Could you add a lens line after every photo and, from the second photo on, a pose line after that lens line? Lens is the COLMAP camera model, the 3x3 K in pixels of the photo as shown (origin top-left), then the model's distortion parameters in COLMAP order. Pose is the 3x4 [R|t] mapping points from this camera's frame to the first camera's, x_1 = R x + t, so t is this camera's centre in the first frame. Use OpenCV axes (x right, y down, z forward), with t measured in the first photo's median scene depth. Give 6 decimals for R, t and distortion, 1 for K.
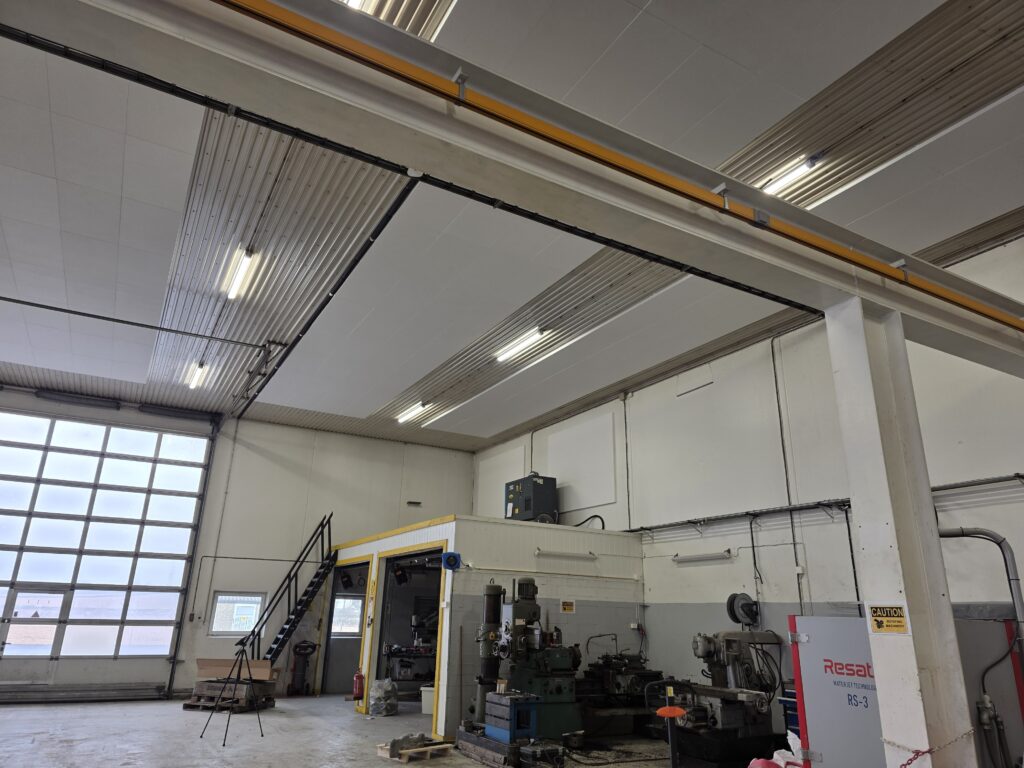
lens RADIAL K [[684.4, 0, 512.0], [0, 684.4, 384.0], [0, 0, 1]] dist [0.059995, -0.056647]
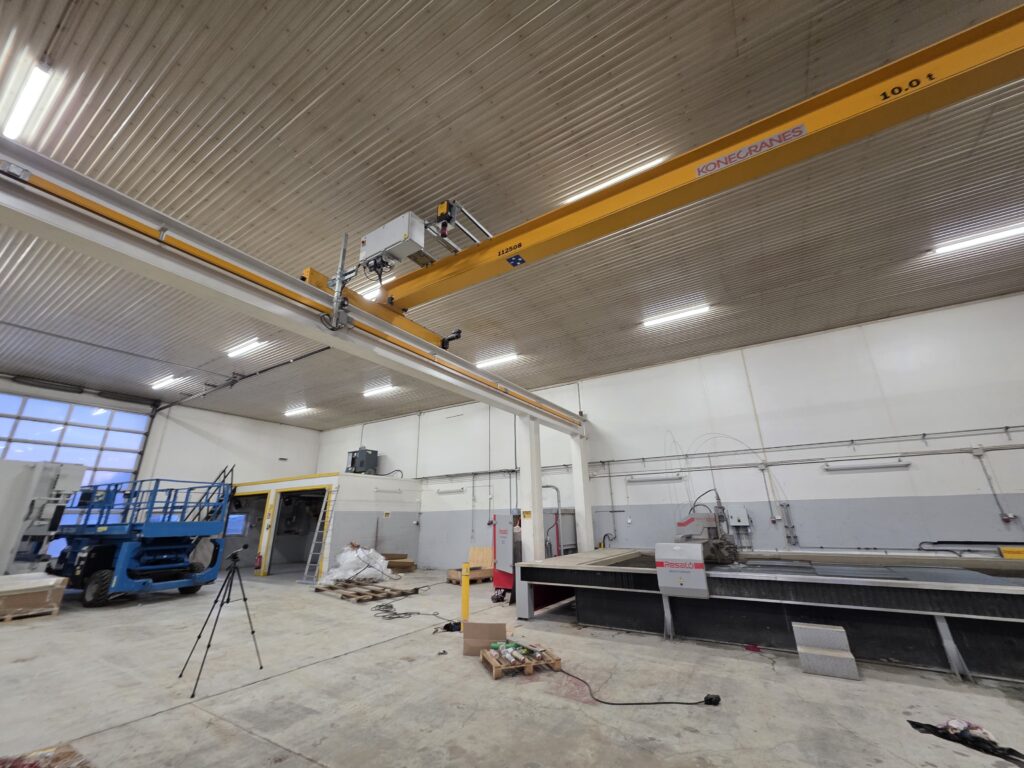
lens RADIAL K [[410.8, 0, 512.0], [0, 410.8, 384.0], [0, 0, 1]] dist [-0.000317, 0.000206]
pose [[0.882185, 0.109511, 0.457992, -0.182750], [-0.114578, 0.993272, -0.016802, -0.091148], [-0.456750, -0.037653, 0.888798, -0.260204]]
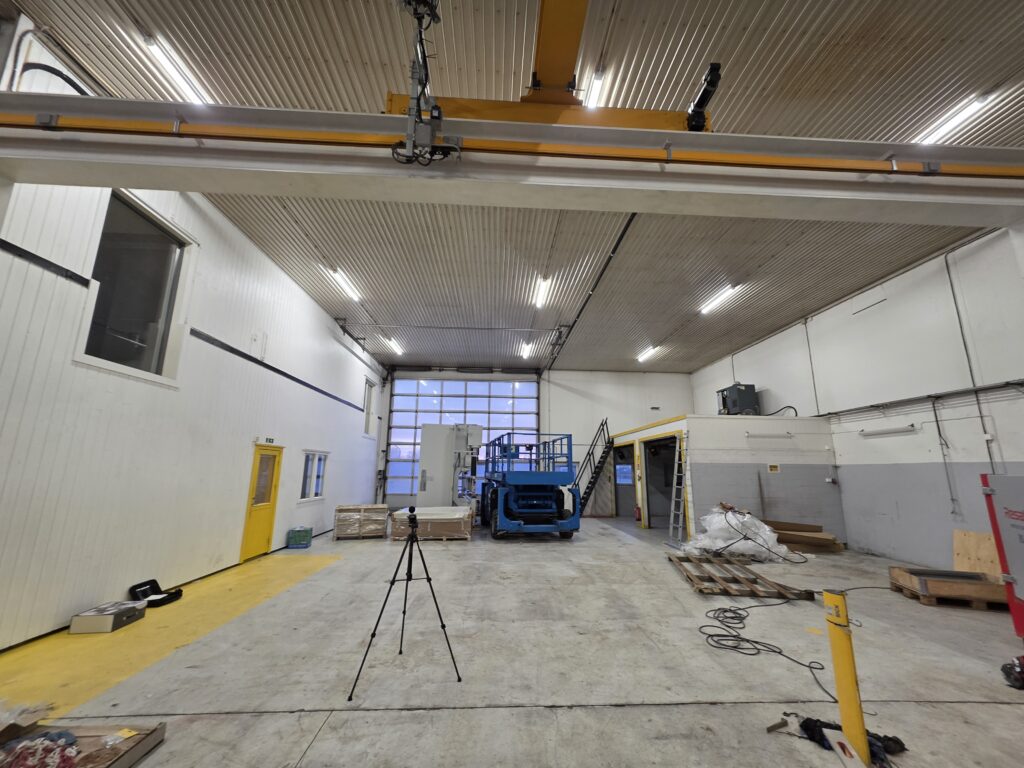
lens RADIAL K [[411.6, 0, 515.5], [0, 411.6, 386.2], [0, 0, 1]] dist [0.008640, 0.000836]
pose [[0.894609, -0.104436, -0.434474, -0.011568], [0.154352, 0.984679, 0.081130, -0.012685], [0.419345, -0.139642, 0.897023, -0.021062]]
